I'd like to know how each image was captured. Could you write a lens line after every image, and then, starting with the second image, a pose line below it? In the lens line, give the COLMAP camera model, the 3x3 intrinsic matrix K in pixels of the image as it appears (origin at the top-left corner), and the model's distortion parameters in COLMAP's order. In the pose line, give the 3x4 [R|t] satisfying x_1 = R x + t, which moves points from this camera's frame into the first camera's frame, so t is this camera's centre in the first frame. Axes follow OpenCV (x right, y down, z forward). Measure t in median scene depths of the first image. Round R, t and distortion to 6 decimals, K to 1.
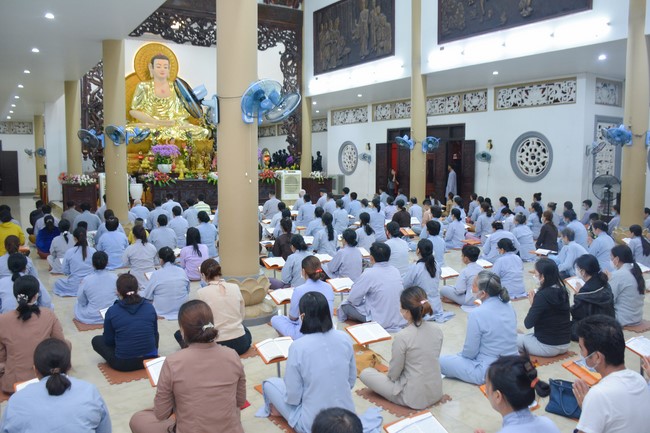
lens RADIAL K [[525.0, 0, 324.3], [0, 525.0, 217.1], [0, 0, 1]] dist [-0.121068, 0.030578]
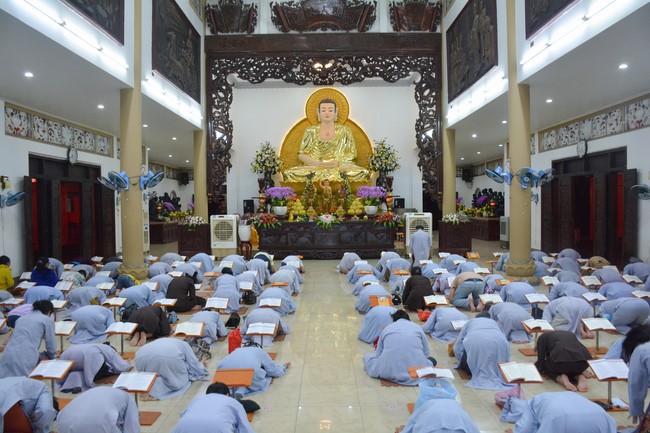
lens RADIAL K [[499.5, 0, 325.7], [0, 499.5, 216.4], [0, 0, 1]] dist [-0.094291, 0.008969]
pose [[0.844414, 0.004286, -0.535674, 0.265203], [-0.045189, 0.996974, -0.063257, -0.024208], [0.533782, 0.077622, 0.842052, 0.223429]]
